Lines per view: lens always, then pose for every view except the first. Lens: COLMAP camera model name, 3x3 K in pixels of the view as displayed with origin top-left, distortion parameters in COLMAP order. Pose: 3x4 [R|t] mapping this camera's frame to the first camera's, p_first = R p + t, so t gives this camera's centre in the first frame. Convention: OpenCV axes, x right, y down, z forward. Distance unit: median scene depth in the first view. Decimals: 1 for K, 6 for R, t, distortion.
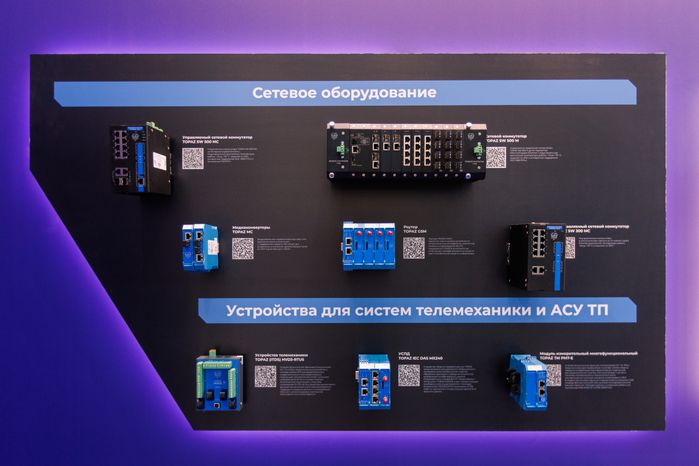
lens RADIAL K [[447.9, 0, 348.6], [0, 447.9, 234.5], [0, 0, 1]] dist [0.009436, -0.002026]
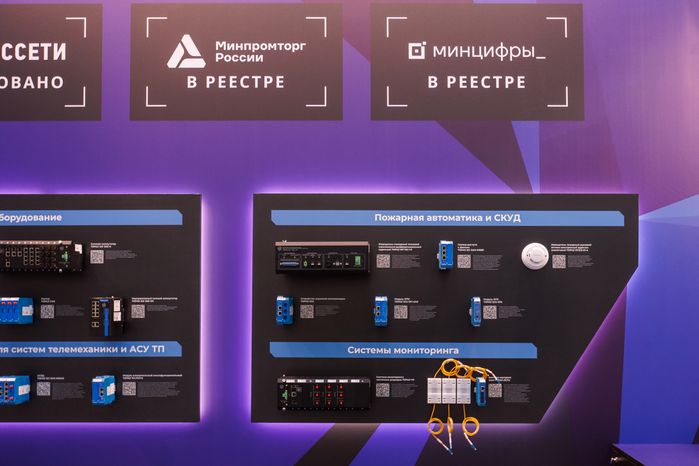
lens RADIAL K [[707.0, 0, 354.7], [0, 707.0, 237.0], [0, 0, 1]] dist [-0.004024, 0.000000]
pose [[0.999998, 0.000061, 0.001995, 1.274146], [-0.000017, 0.999751, -0.022334, -0.186442], [-0.001996, 0.022333, 0.999749, -1.613403]]
